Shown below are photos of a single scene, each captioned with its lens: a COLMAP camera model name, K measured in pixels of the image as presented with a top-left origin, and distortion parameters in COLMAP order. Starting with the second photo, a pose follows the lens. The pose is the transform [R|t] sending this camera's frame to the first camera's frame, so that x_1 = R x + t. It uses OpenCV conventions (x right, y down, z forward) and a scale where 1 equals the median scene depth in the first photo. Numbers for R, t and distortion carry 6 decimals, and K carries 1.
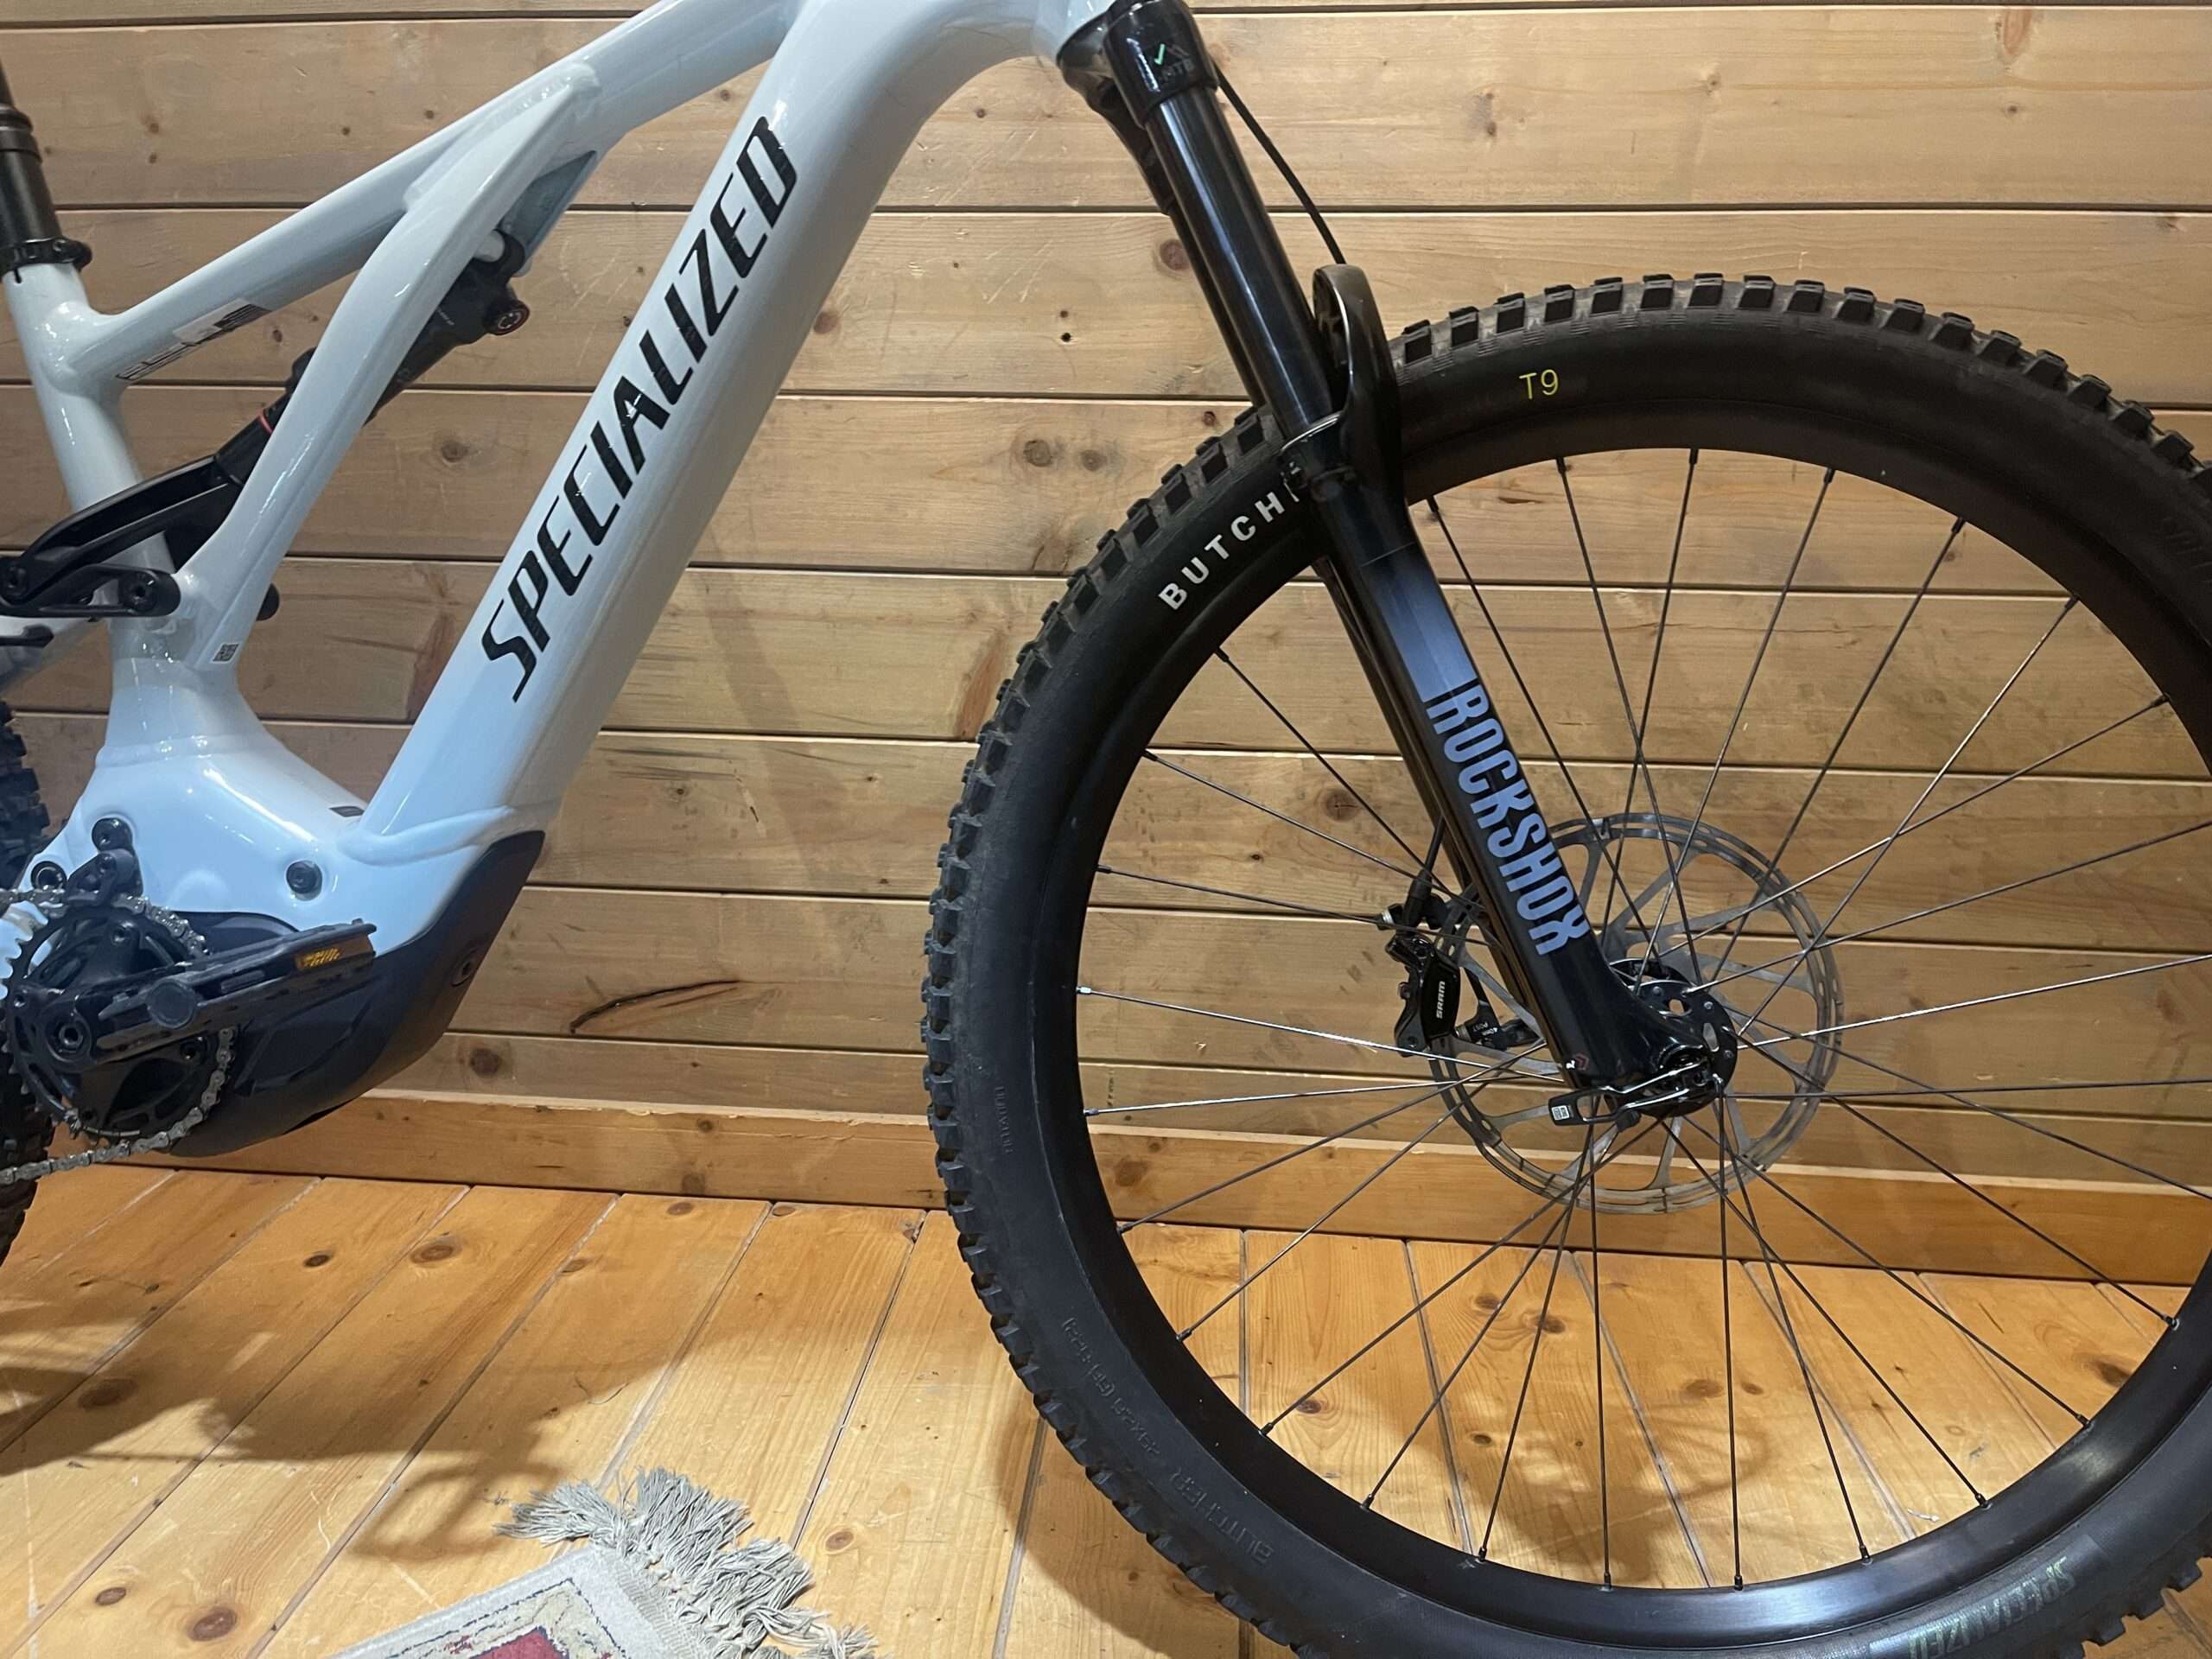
lens RADIAL K [[1684.2, 0, 1108.0], [0, 1684.2, 814.1], [0, 0, 1]] dist [0.070133, -0.094904]
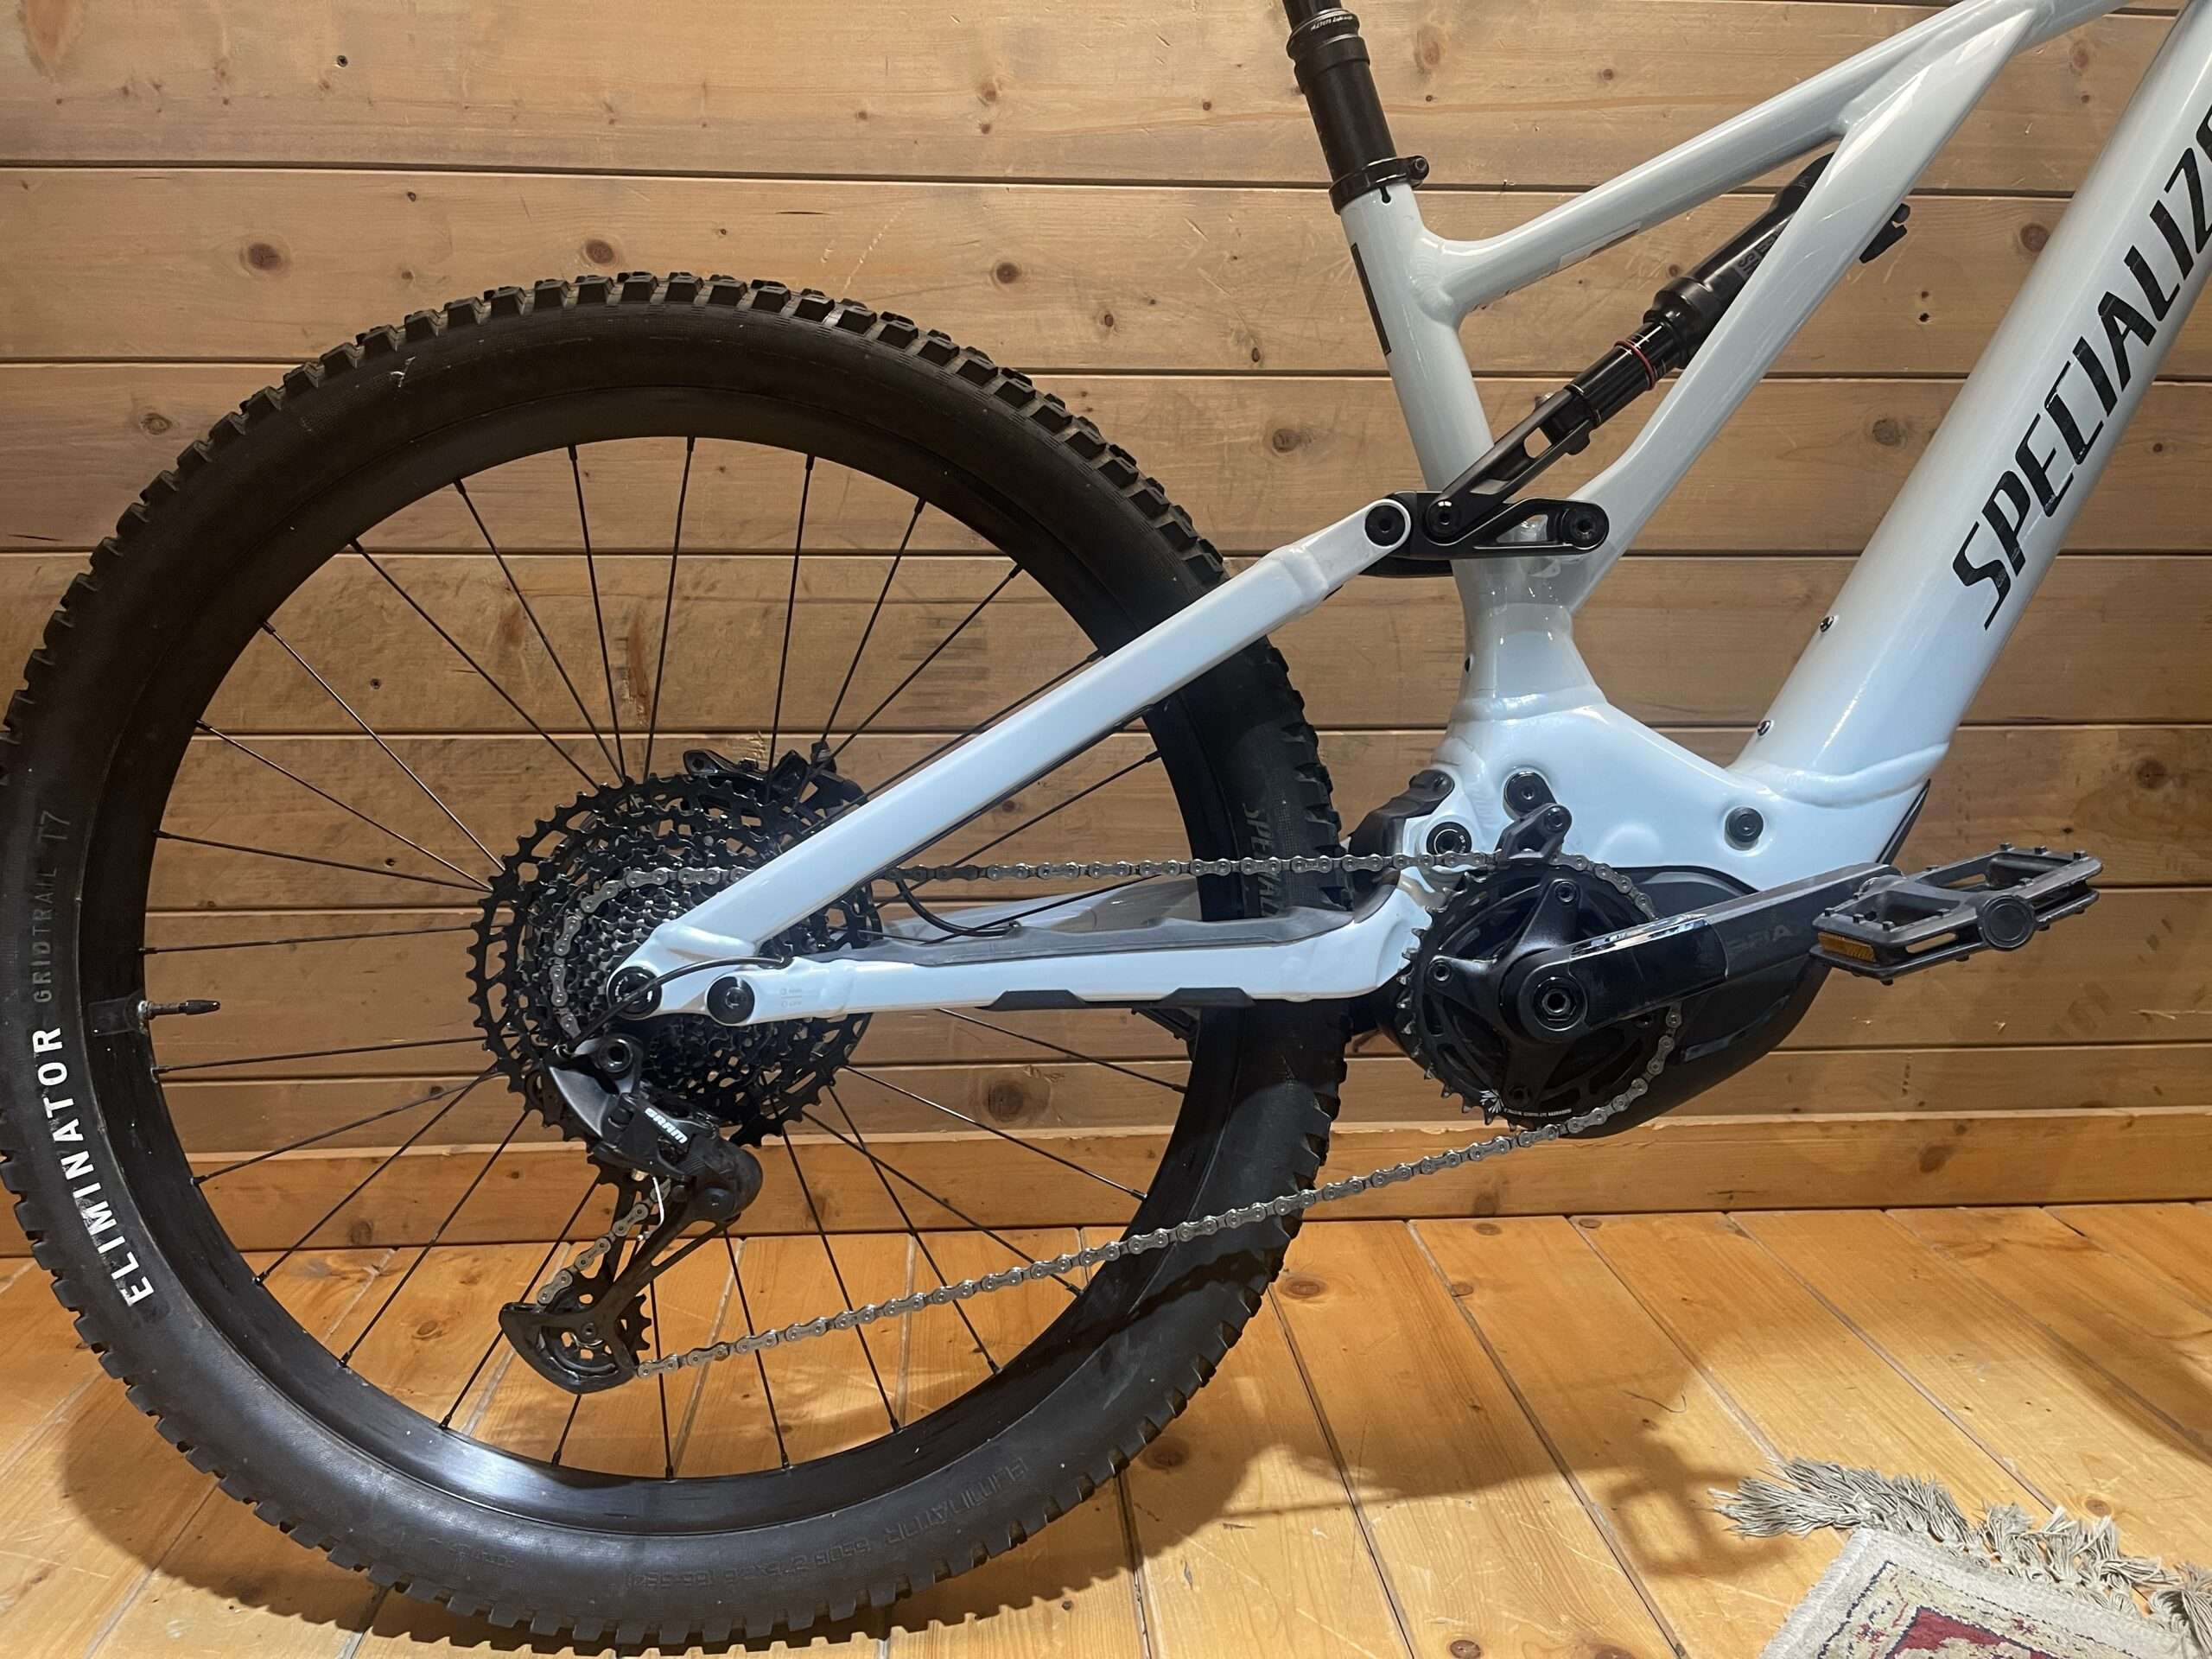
lens RADIAL K [[1684.2, 0, 1124.3], [0, 1684.2, 829.3], [0, 0, 1]] dist [0.070133, -0.094904]
pose [[0.985231, -0.040186, 0.166446, -0.694534], [0.048091, 0.997885, -0.043735, 0.046035], [-0.164337, 0.051093, 0.985080, 0.093719]]
